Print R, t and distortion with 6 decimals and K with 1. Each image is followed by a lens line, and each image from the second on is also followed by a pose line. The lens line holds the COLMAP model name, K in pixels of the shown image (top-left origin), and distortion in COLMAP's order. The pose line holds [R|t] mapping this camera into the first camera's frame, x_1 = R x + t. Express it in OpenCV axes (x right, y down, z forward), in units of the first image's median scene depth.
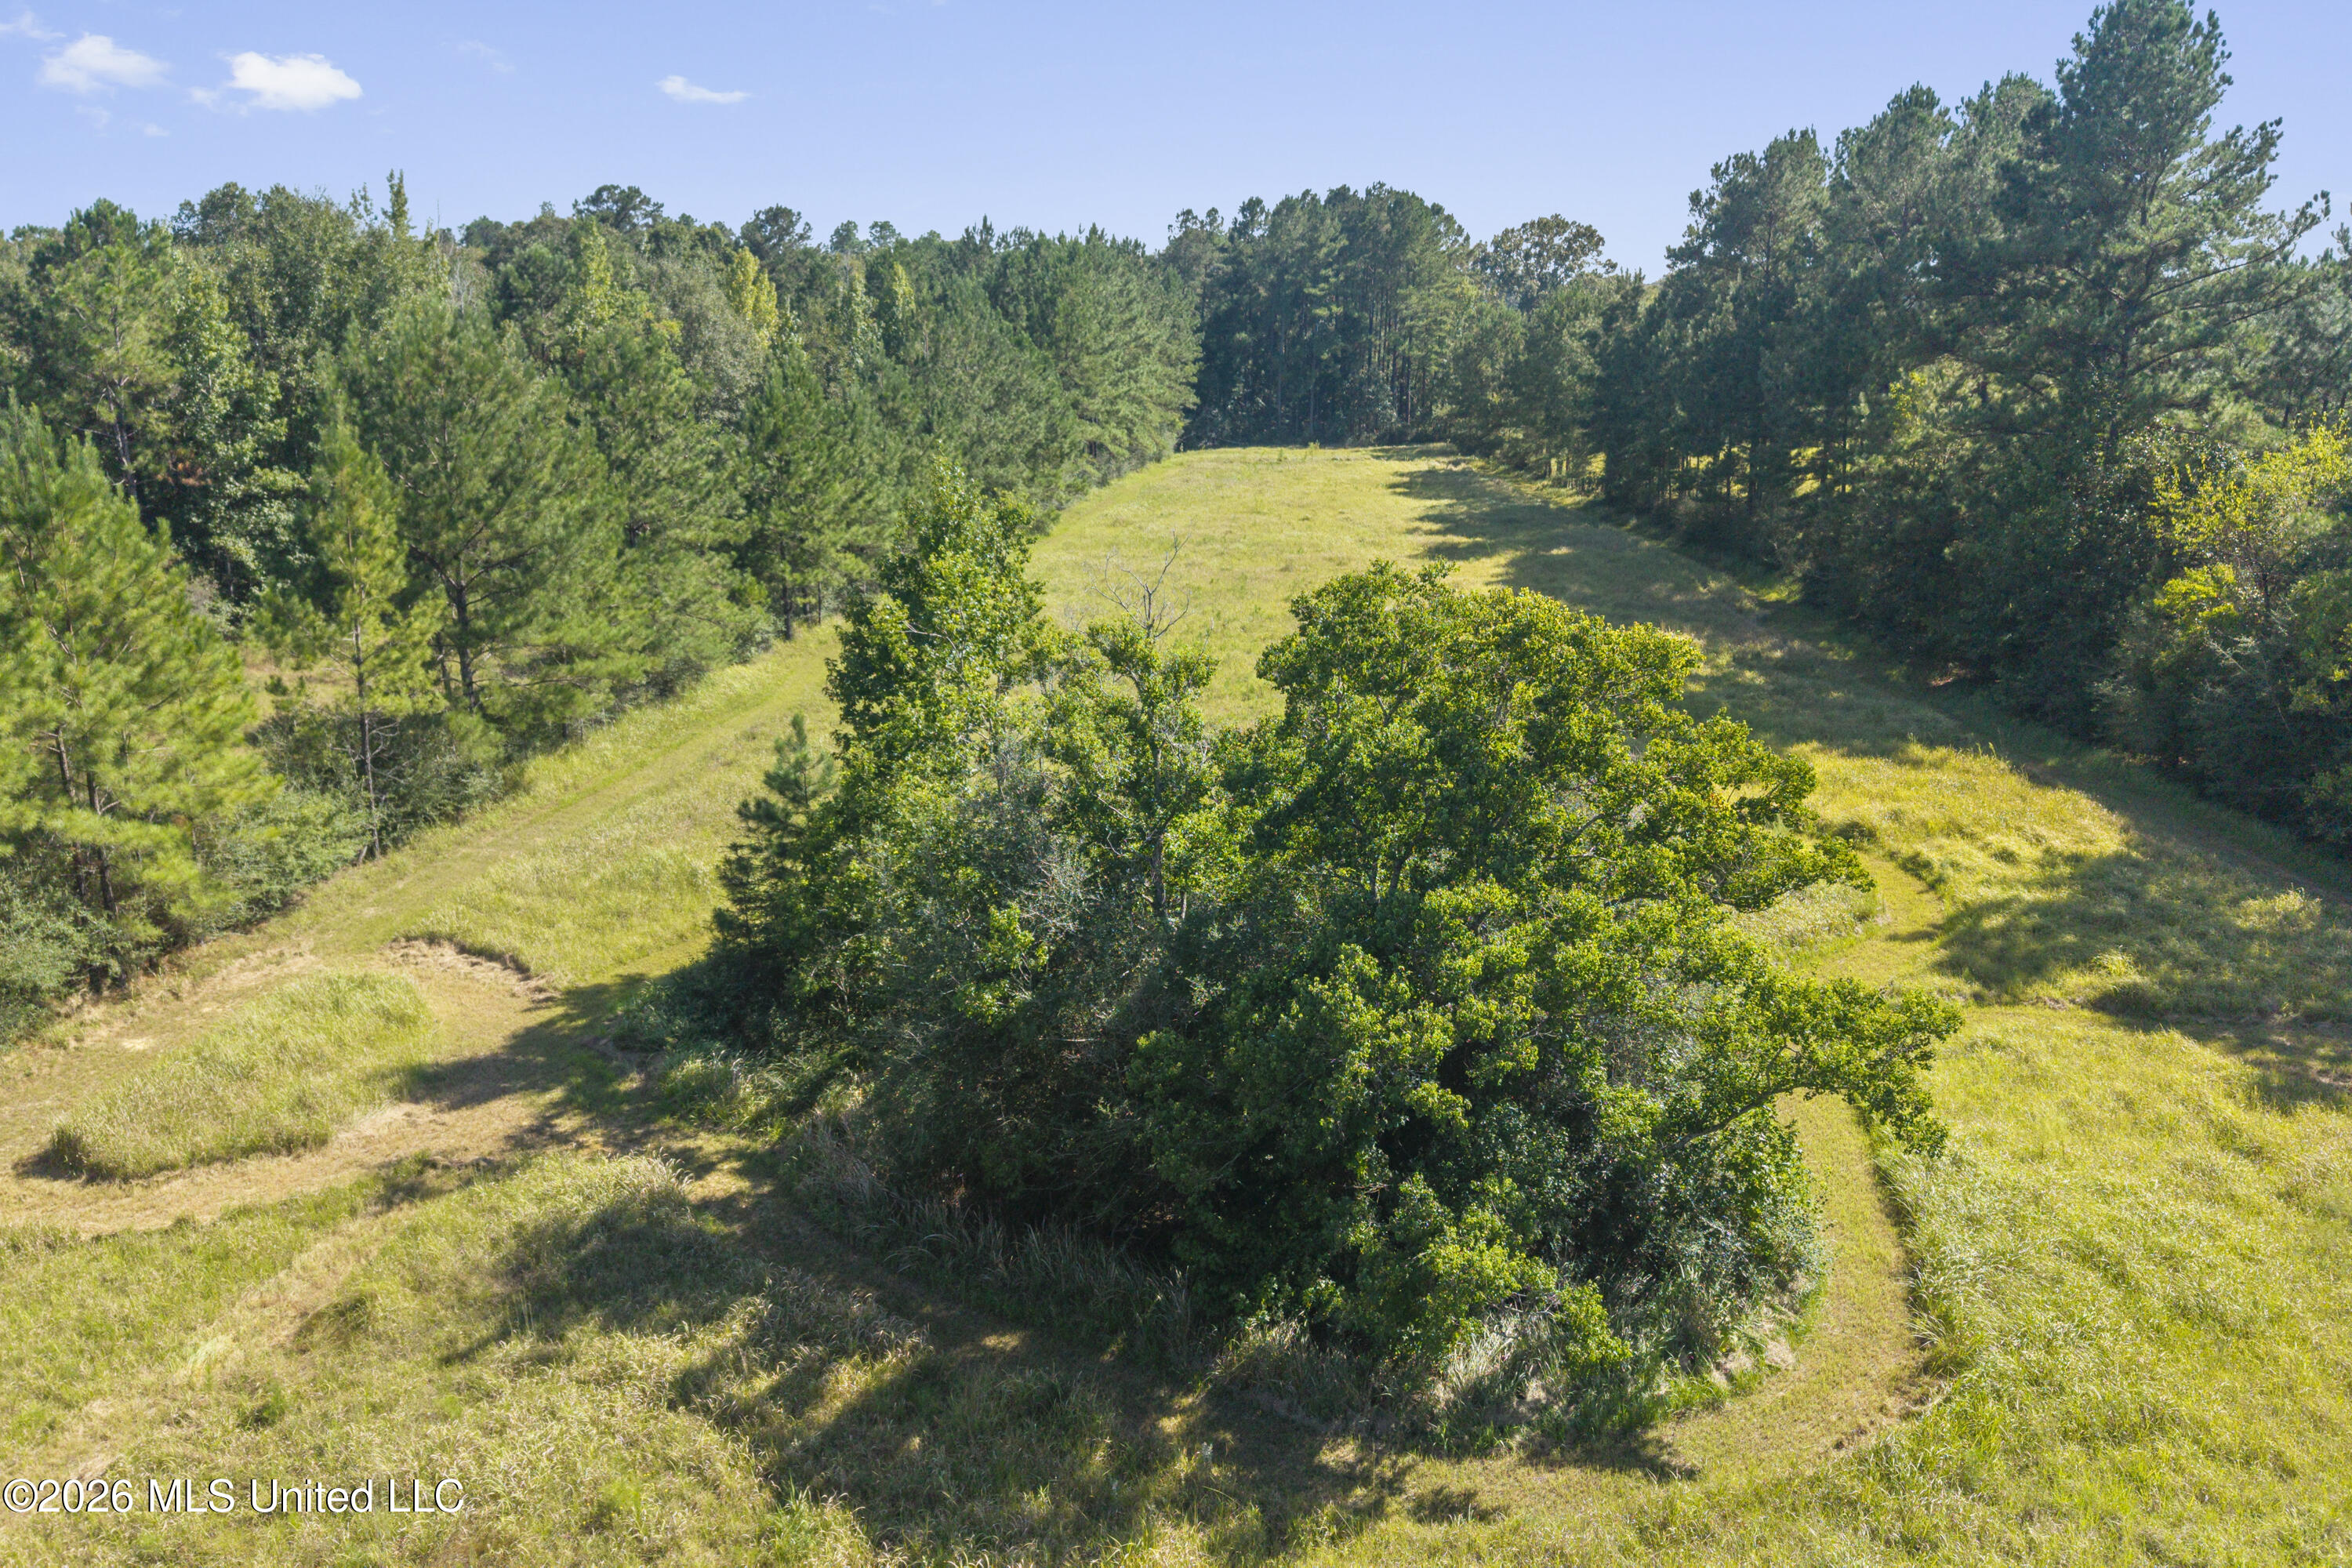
lens RADIAL K [[1875.6, 0, 1188.4], [0, 1875.6, 805.7], [0, 0, 1]] dist [0.078935, -0.098320]
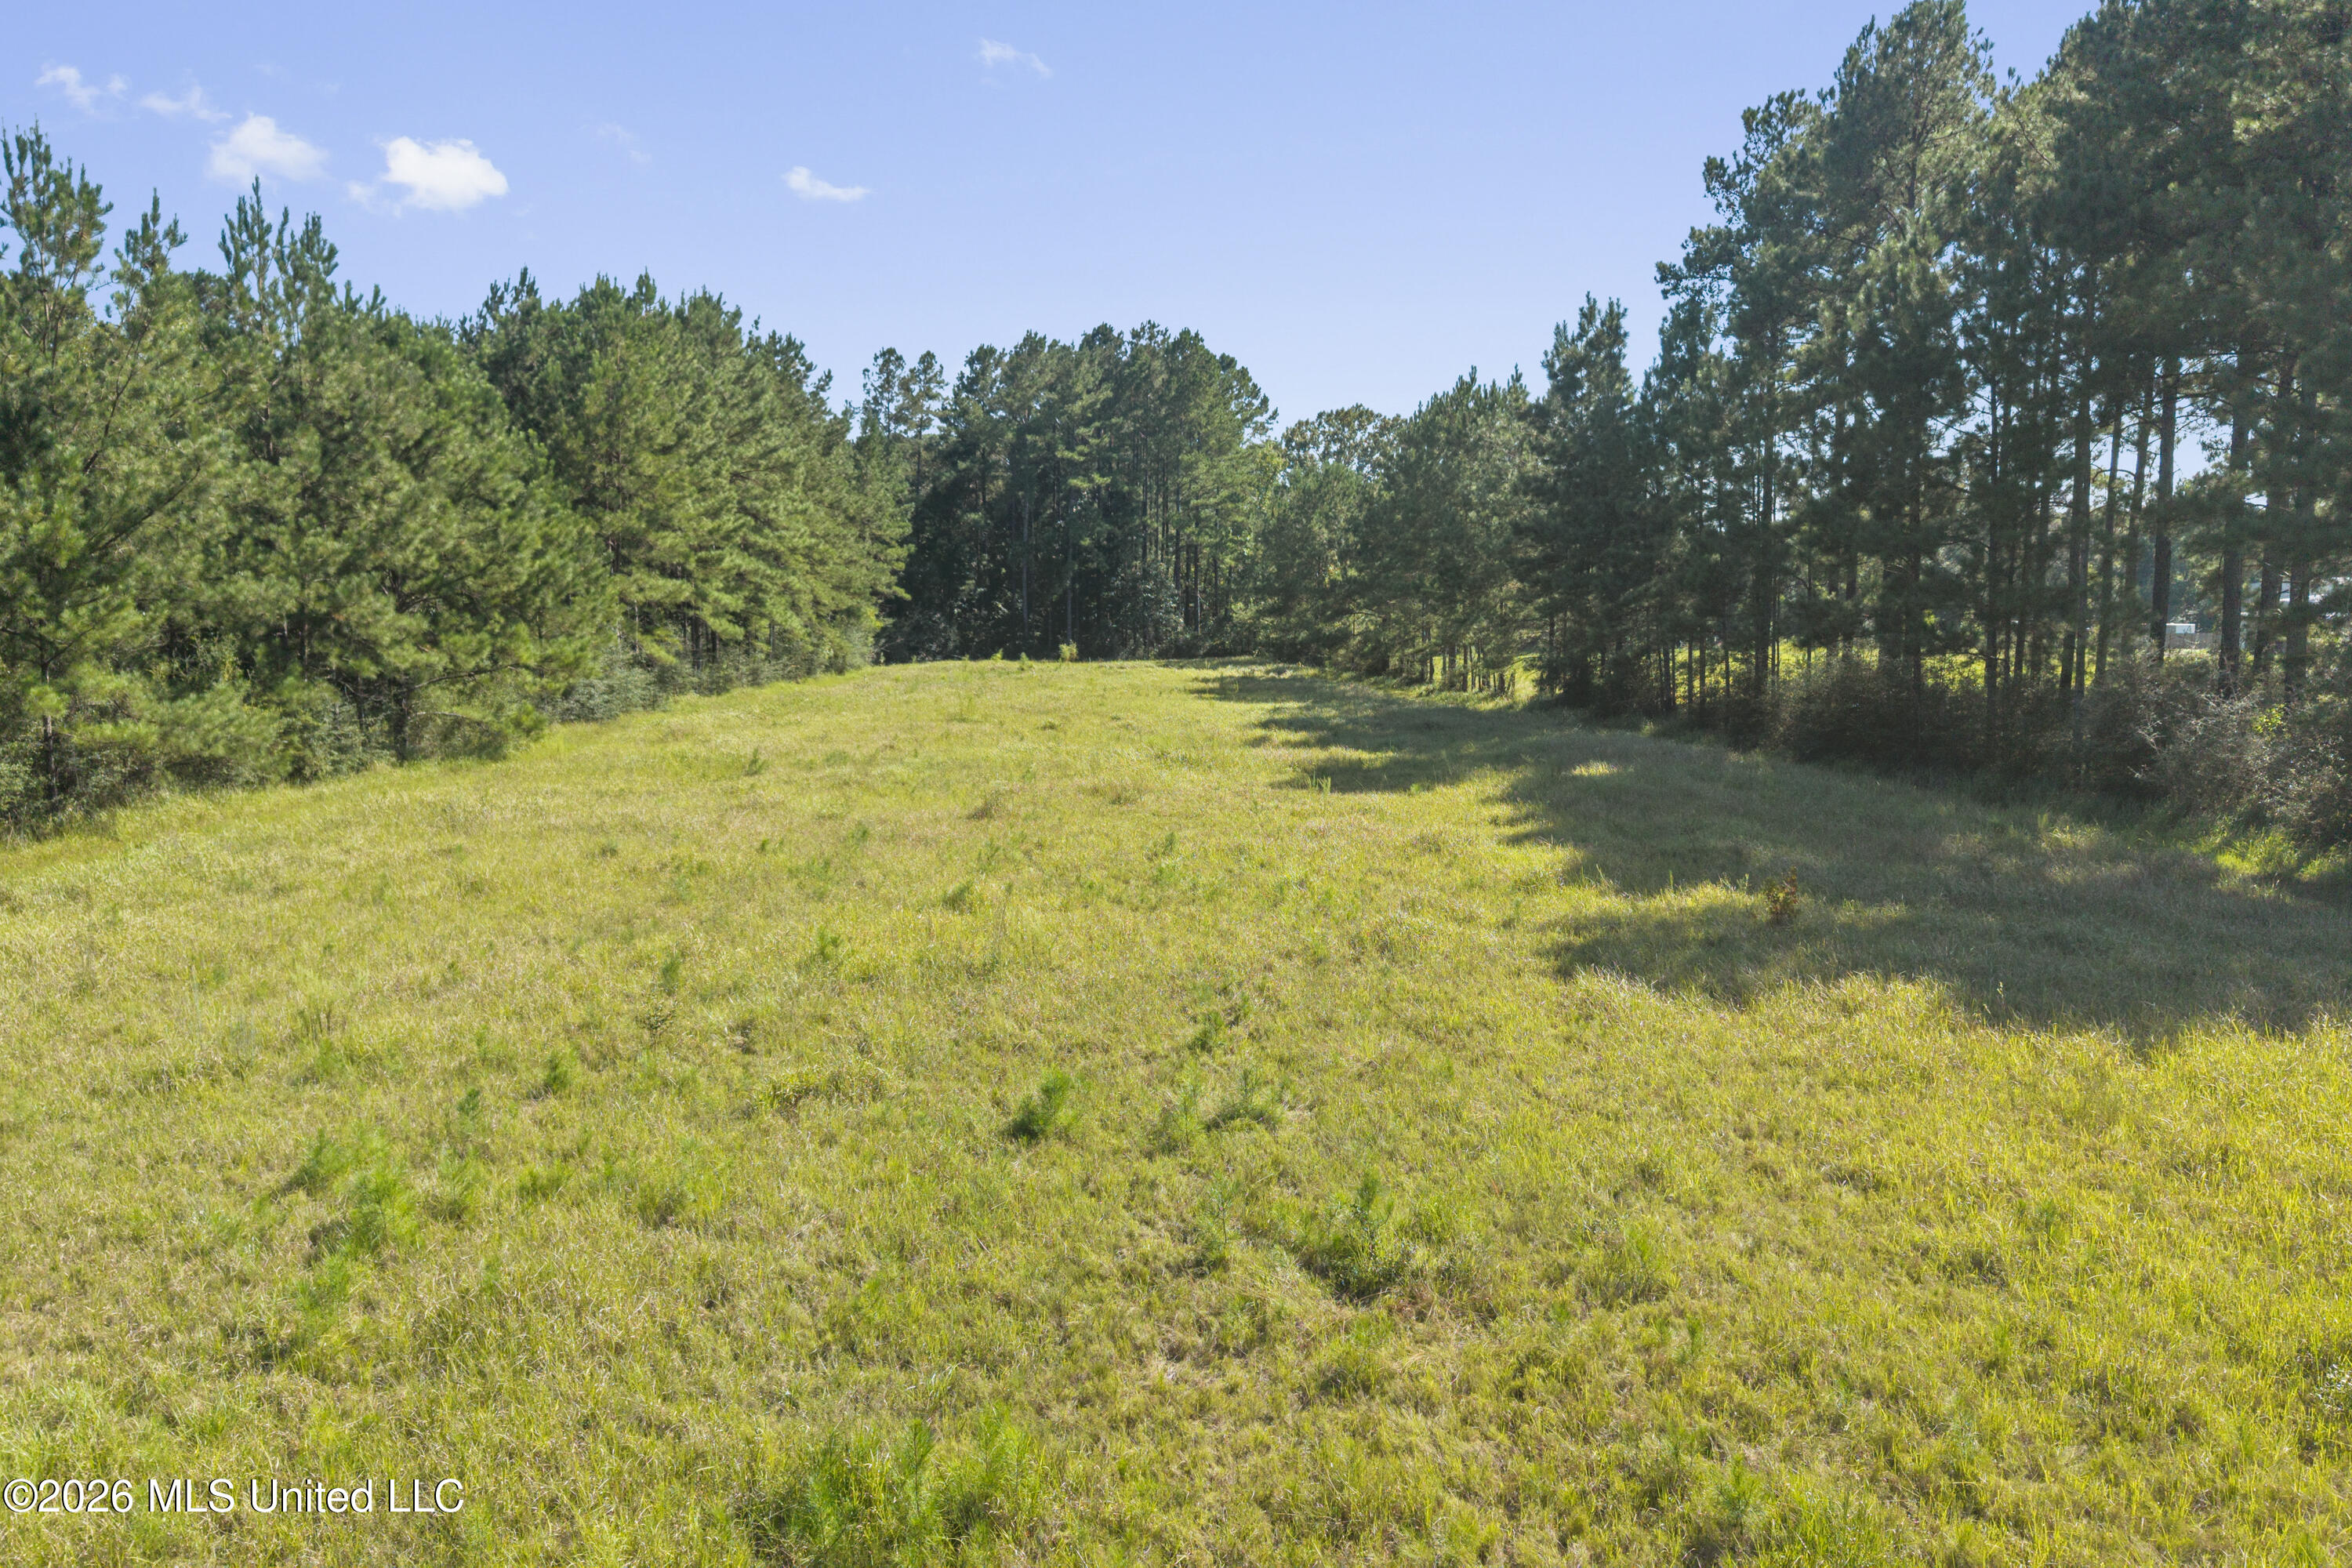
lens RADIAL K [[1875.6, 0, 1183.3], [0, 1875.6, 785.5], [0, 0, 1]] dist [0.078935, -0.098320]
pose [[0.992903, -0.020354, 0.117169, 0.022723], [0.037744, 0.988240, -0.148180, -0.034994], [-0.112776, 0.151551, 0.981995, 0.294205]]
